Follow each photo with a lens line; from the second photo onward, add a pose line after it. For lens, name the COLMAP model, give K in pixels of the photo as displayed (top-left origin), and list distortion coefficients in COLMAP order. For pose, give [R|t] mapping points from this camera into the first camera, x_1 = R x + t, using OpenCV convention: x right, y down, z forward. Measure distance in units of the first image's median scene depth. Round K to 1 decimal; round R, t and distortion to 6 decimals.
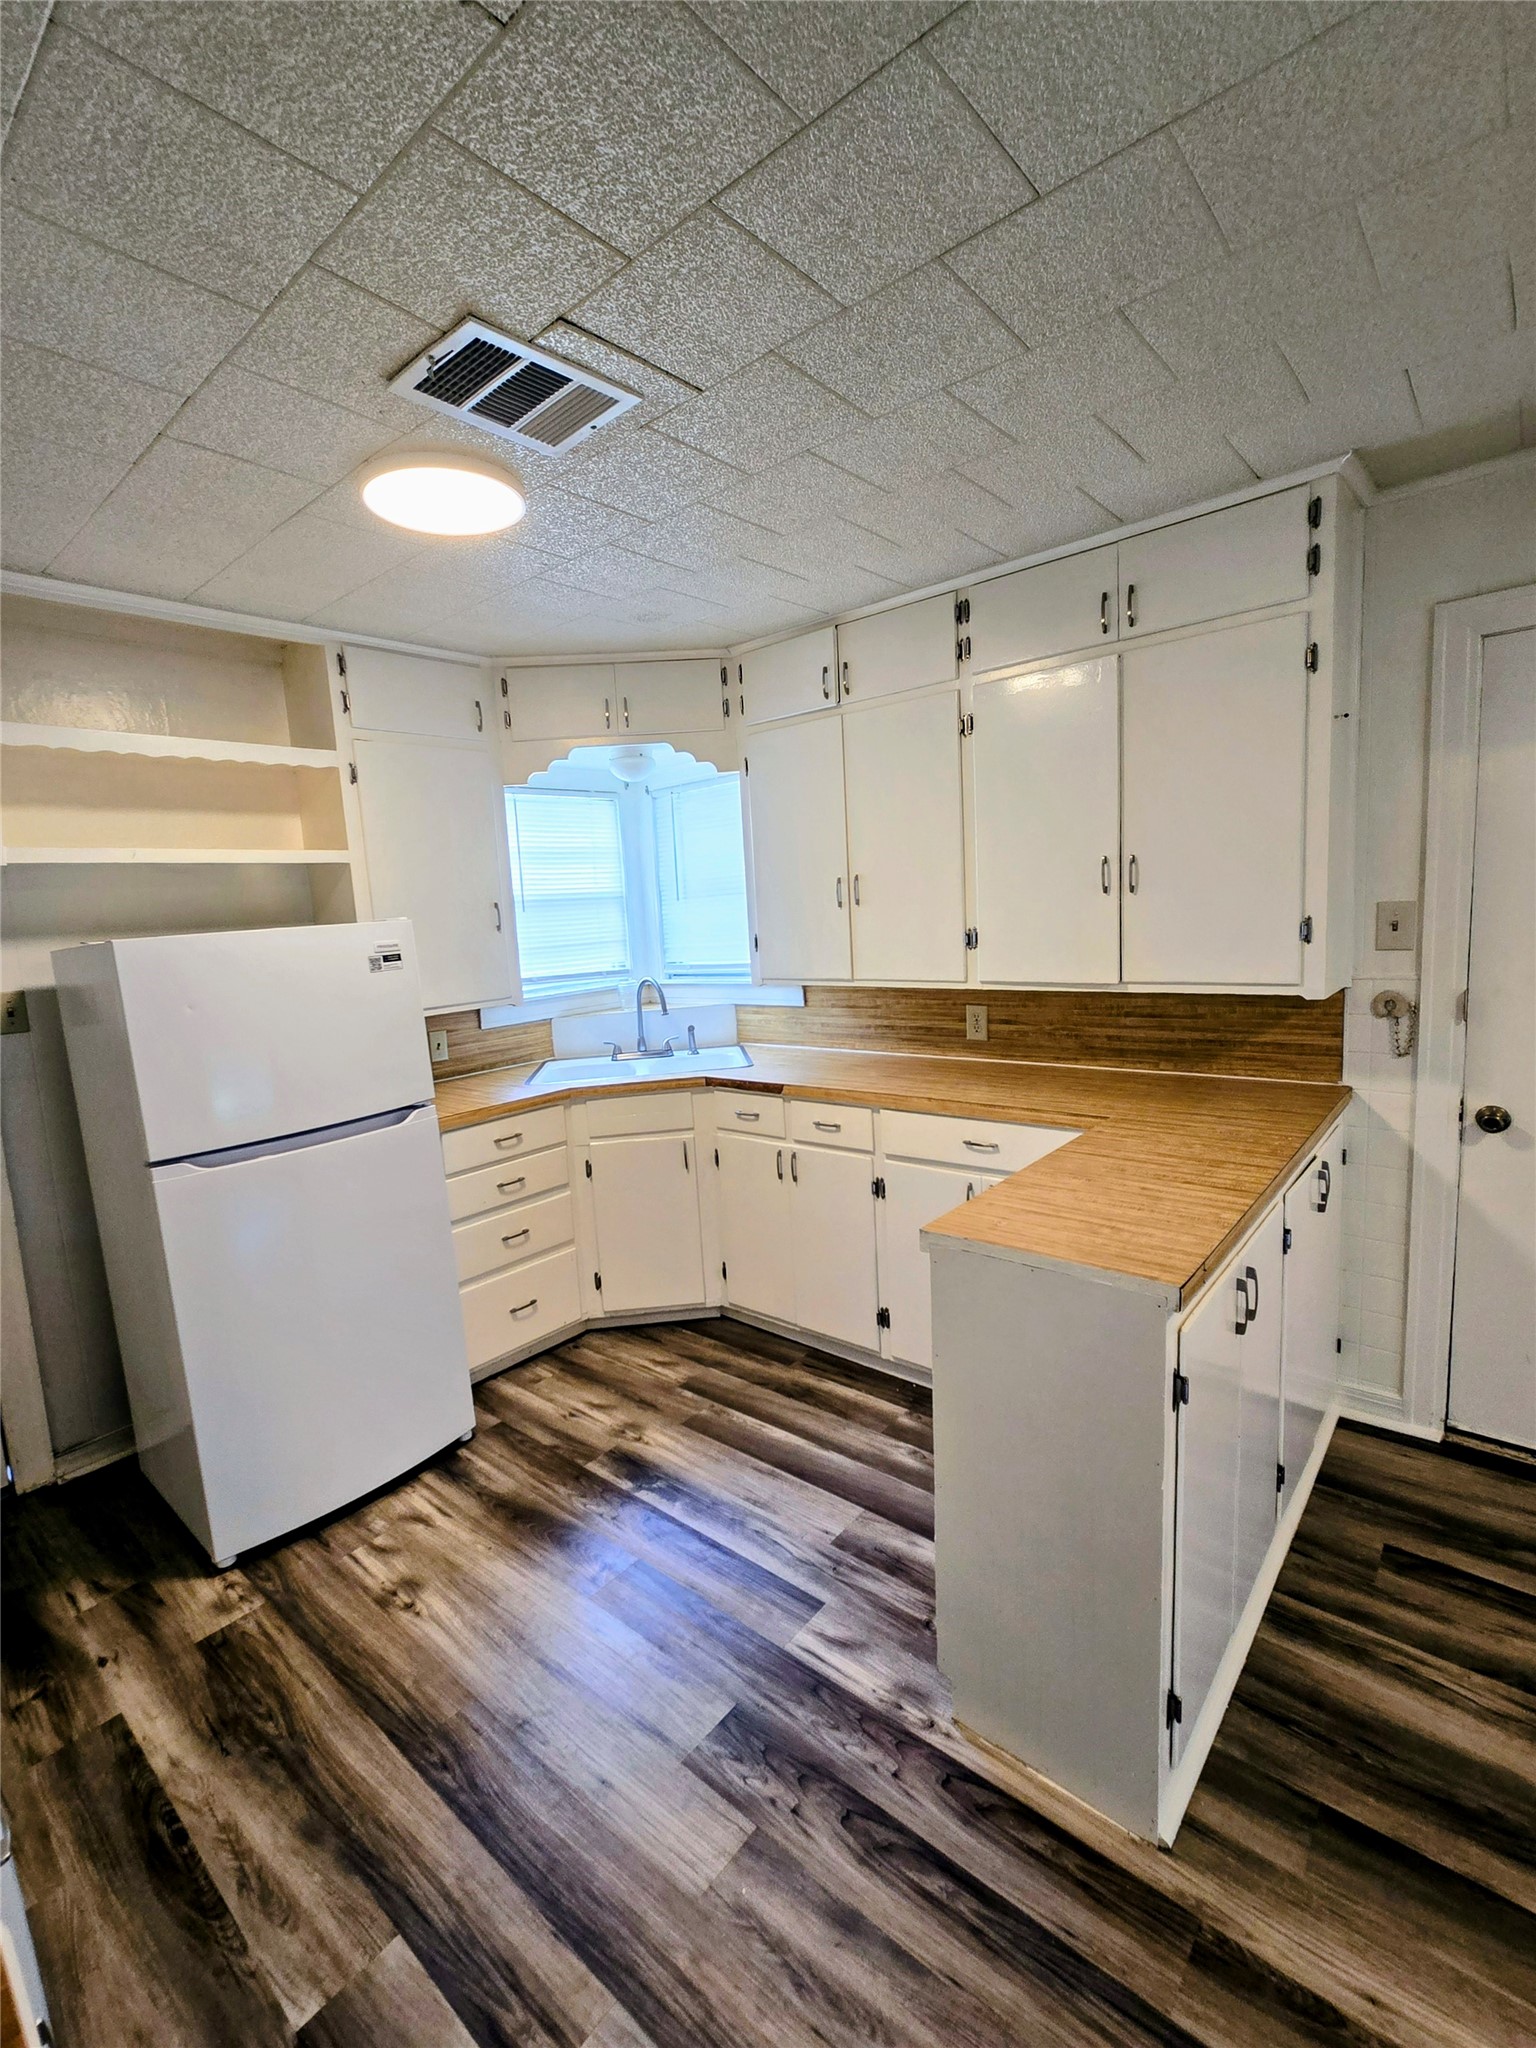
lens RADIAL K [[902.4, 0, 754.2], [0, 902.4, 1023.0], [0, 0, 1]] dist [-0.001120, 0.002340]
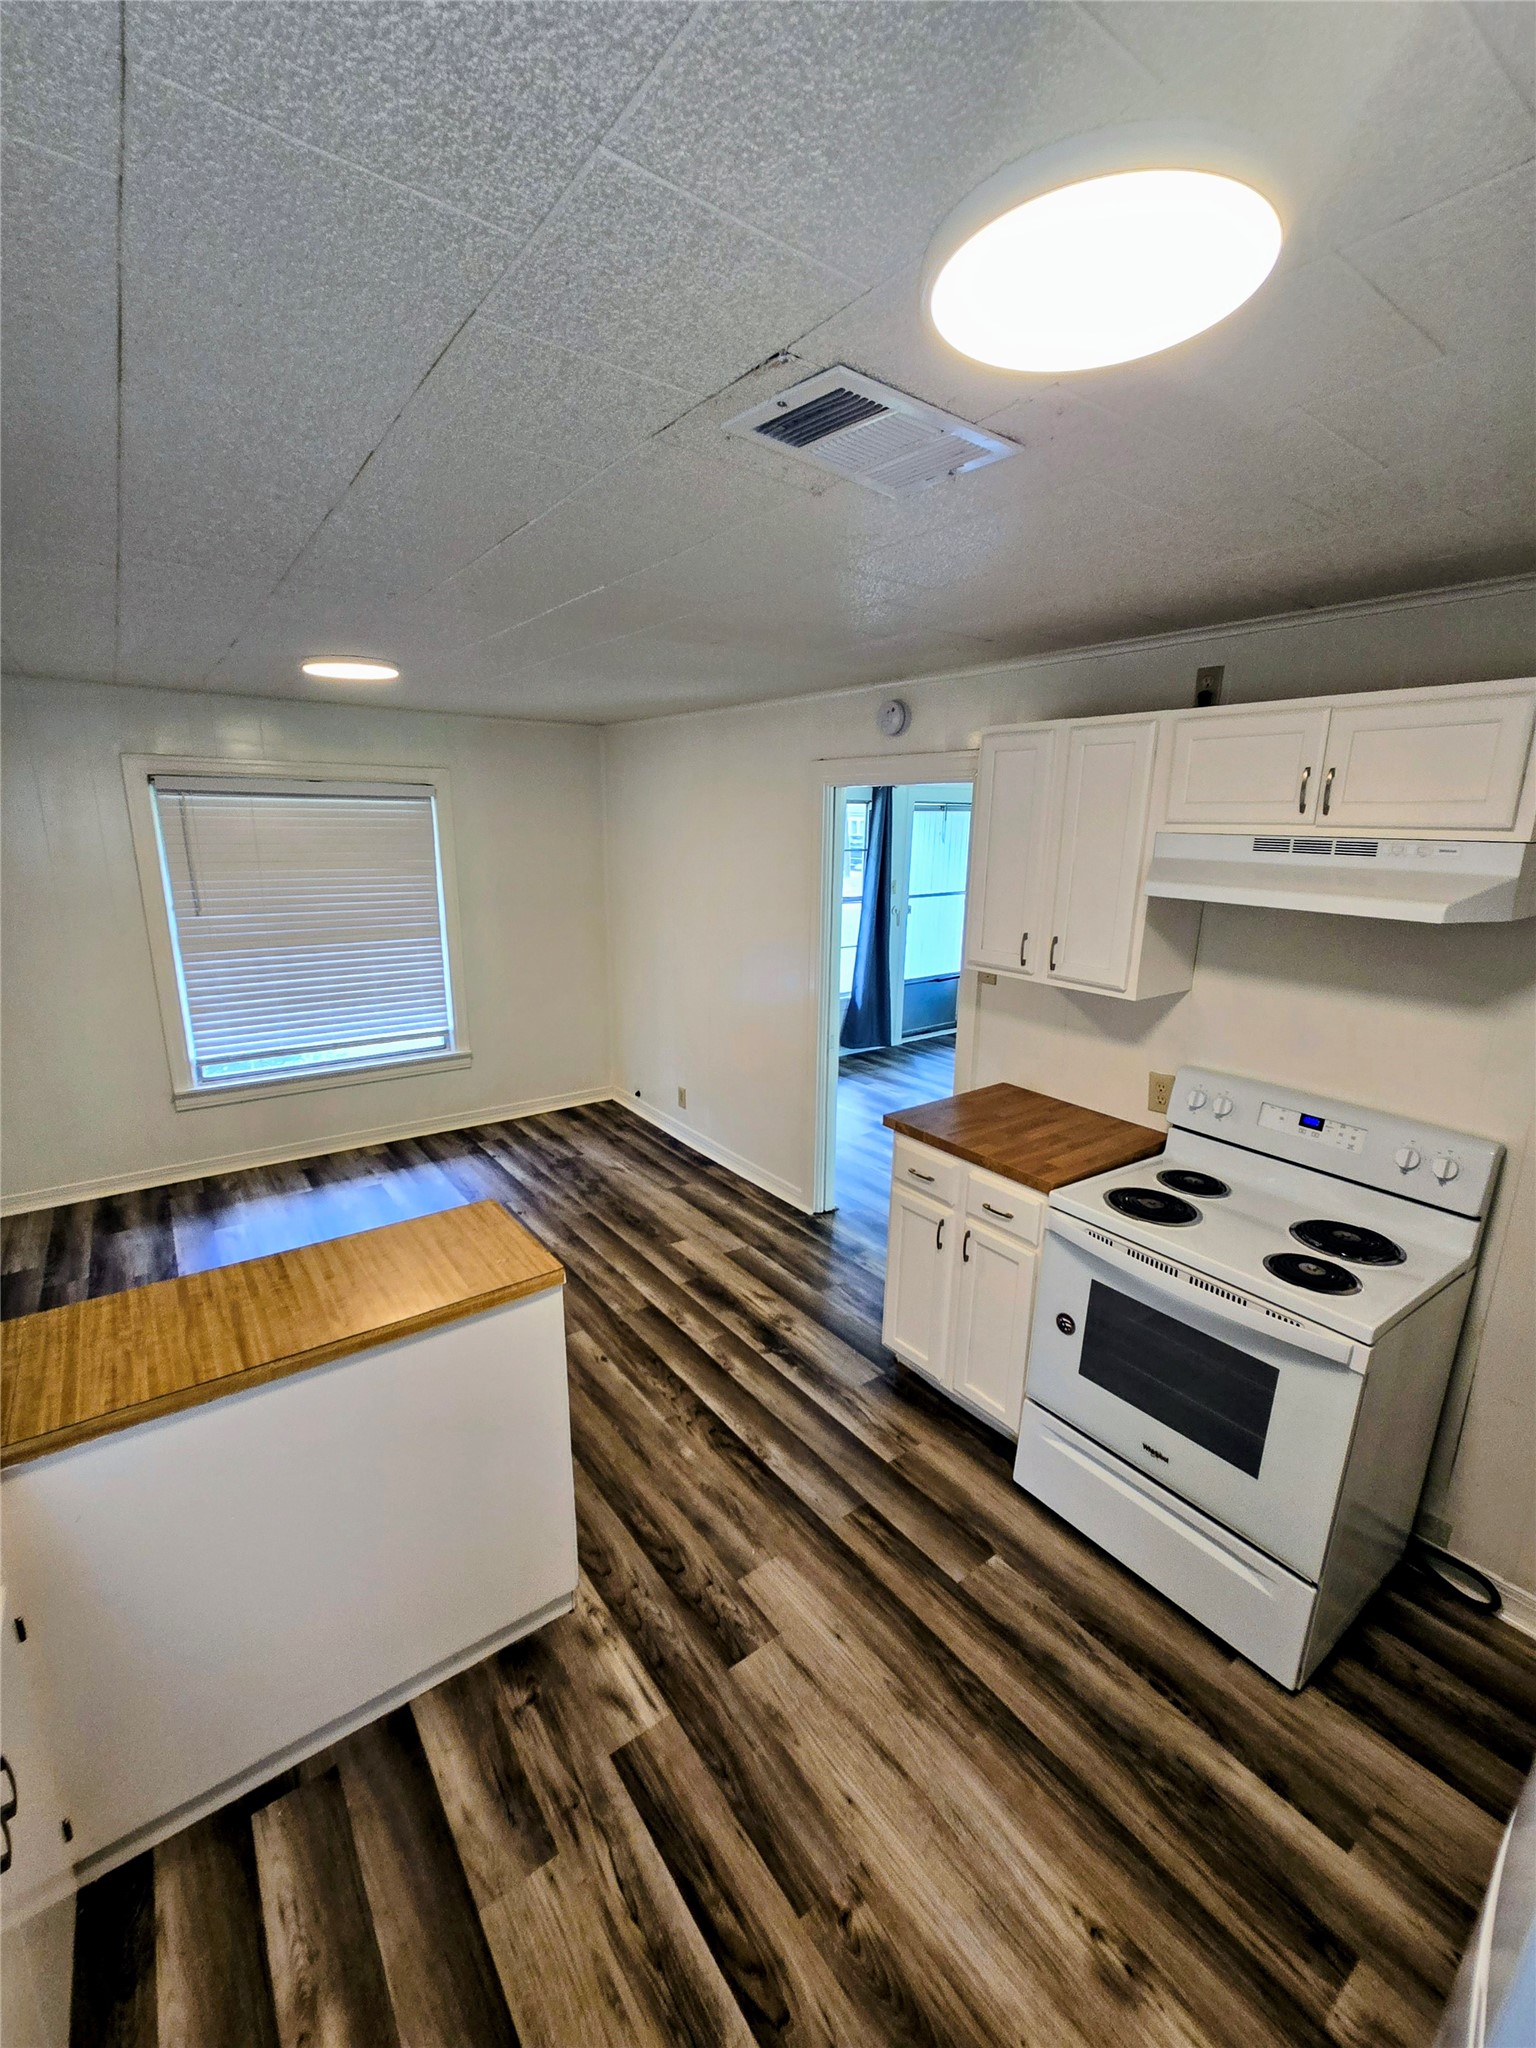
lens RADIAL K [[860.8, 0, 755.6], [0, 860.8, 1022.7], [0, 0, 1]] dist [-0.001284, 0.001936]
pose [[-0.972899, -0.009967, 0.231014, -0.225740], [0.072249, 0.935946, 0.344653, -0.313572], [-0.219652, 0.352004, -0.909861, 1.262997]]
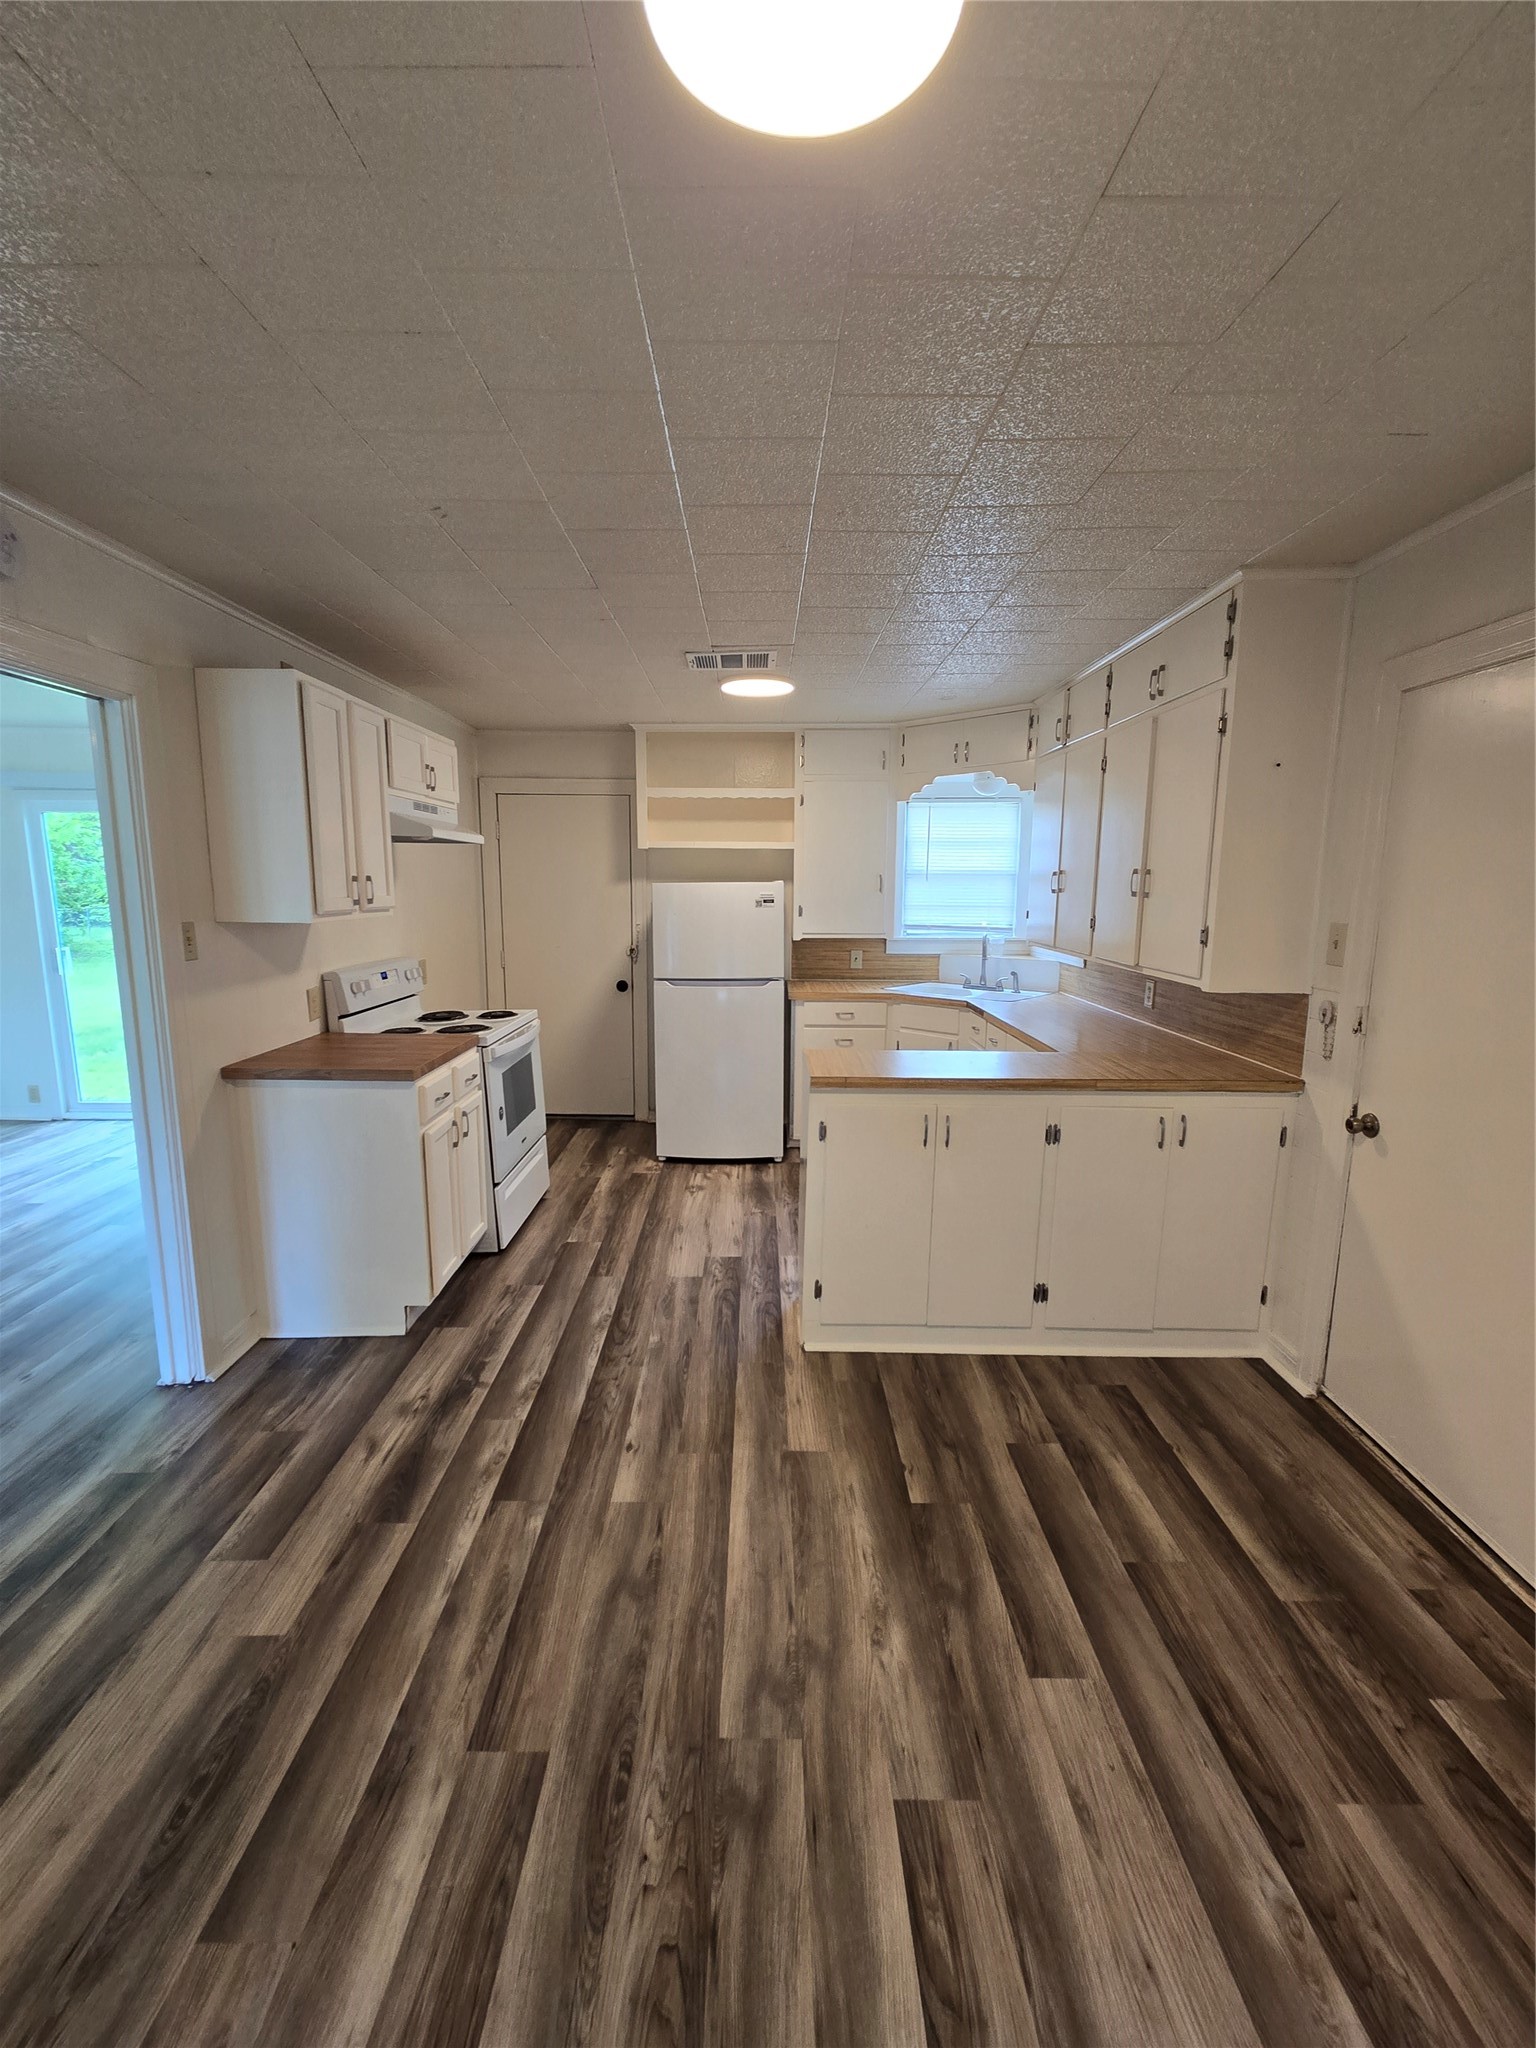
lens RADIAL K [[860.8, 0, 756.3], [0, 860.8, 1018.9], [0, 0, 1]] dist [-0.001284, 0.001936]
pose [[0.650927, 0.182731, -0.736820, 1.039587], [-0.142686, 0.982749, 0.117669, -0.038303], [0.745611, 0.028540, 0.665771, -0.265331]]
